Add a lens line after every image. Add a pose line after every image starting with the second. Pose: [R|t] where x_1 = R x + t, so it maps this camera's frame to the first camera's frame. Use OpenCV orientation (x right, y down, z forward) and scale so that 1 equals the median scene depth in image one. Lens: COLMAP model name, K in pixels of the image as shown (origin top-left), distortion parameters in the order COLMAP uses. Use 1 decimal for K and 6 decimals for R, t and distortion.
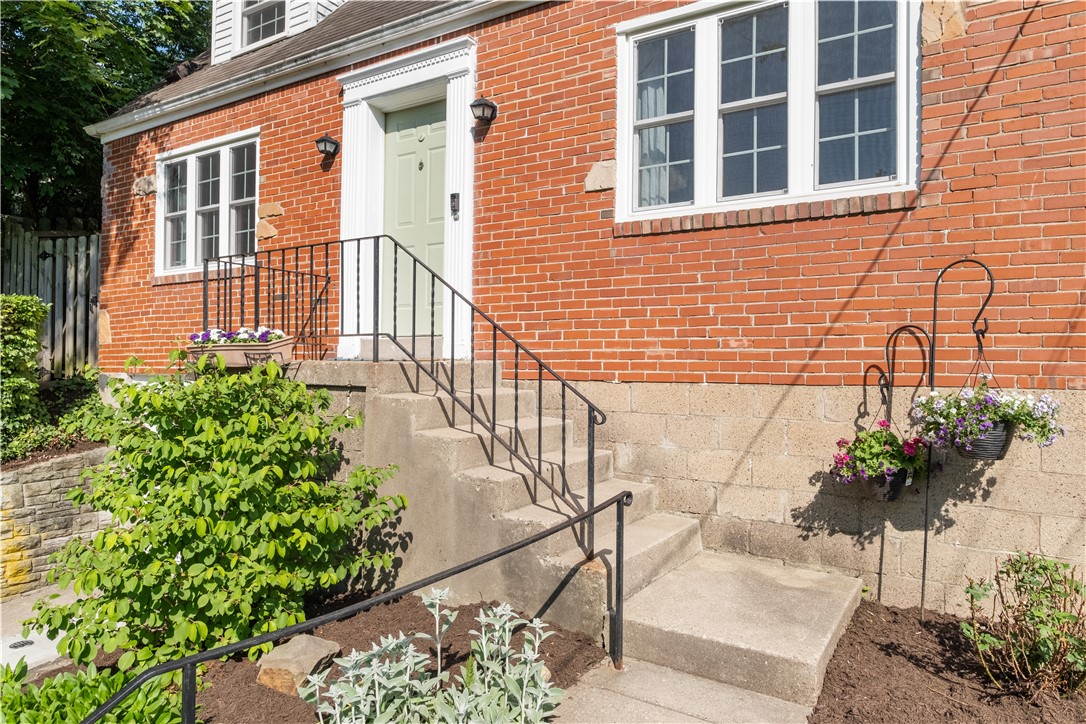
lens RADIAL K [[694.9, 0, 543.0], [0, 694.9, 362.0], [0, 0, 1]] dist [0.000118, 0.000150]
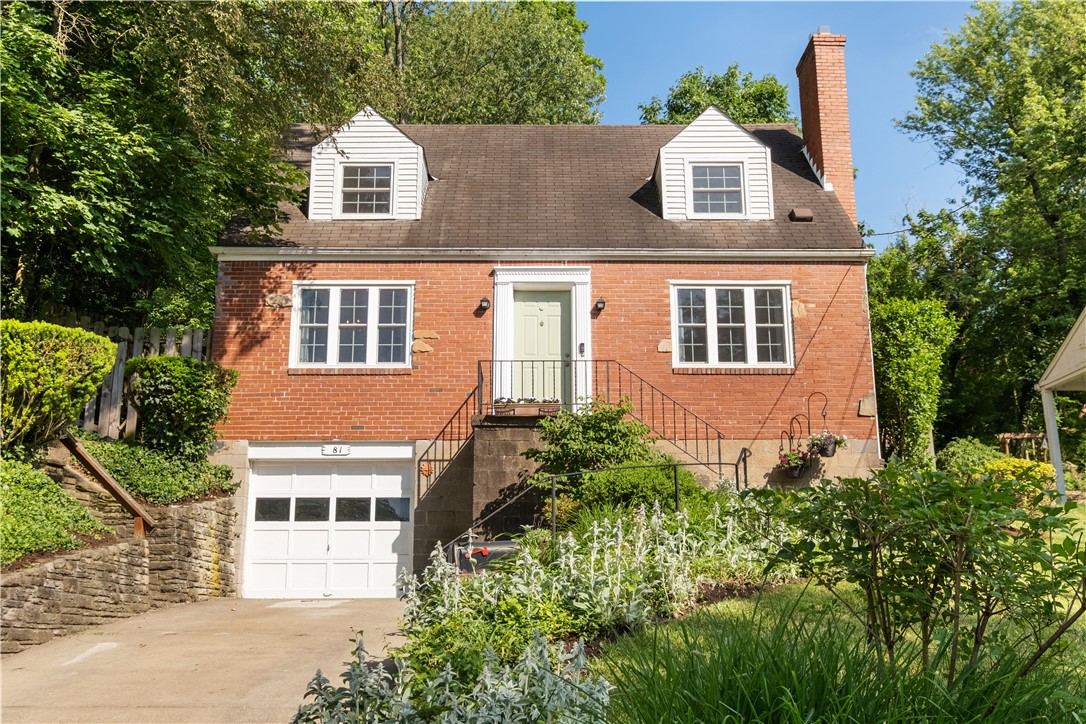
lens RADIAL K [[1109.1, 0, 543.0], [0, 1109.1, 362.0], [0, 0, 1]] dist [-0.054966, -0.000271]
pose [[0.845879, 0.121344, 0.519389, -1.567610], [0.002983, 0.972686, -0.232105, 0.450270], [-0.533367, 0.197882, 0.822413, -1.257036]]
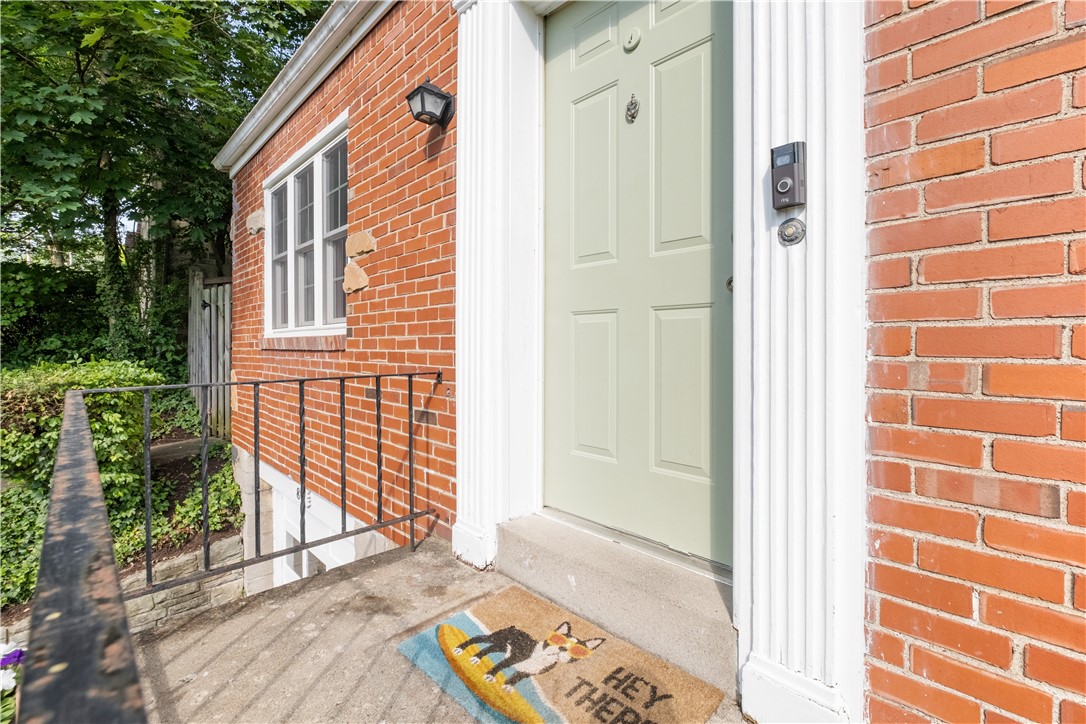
lens RADIAL K [[486.4, 0, 541.0], [0, 486.4, 340.2], [0, 0, 1]] dist [0.001113, 0.000007]
pose [[0.969128, -0.014873, -0.246108, -0.153297], [0.016090, 0.999866, 0.002932, -0.146094], [0.246031, -0.006801, 0.969238, 0.687028]]
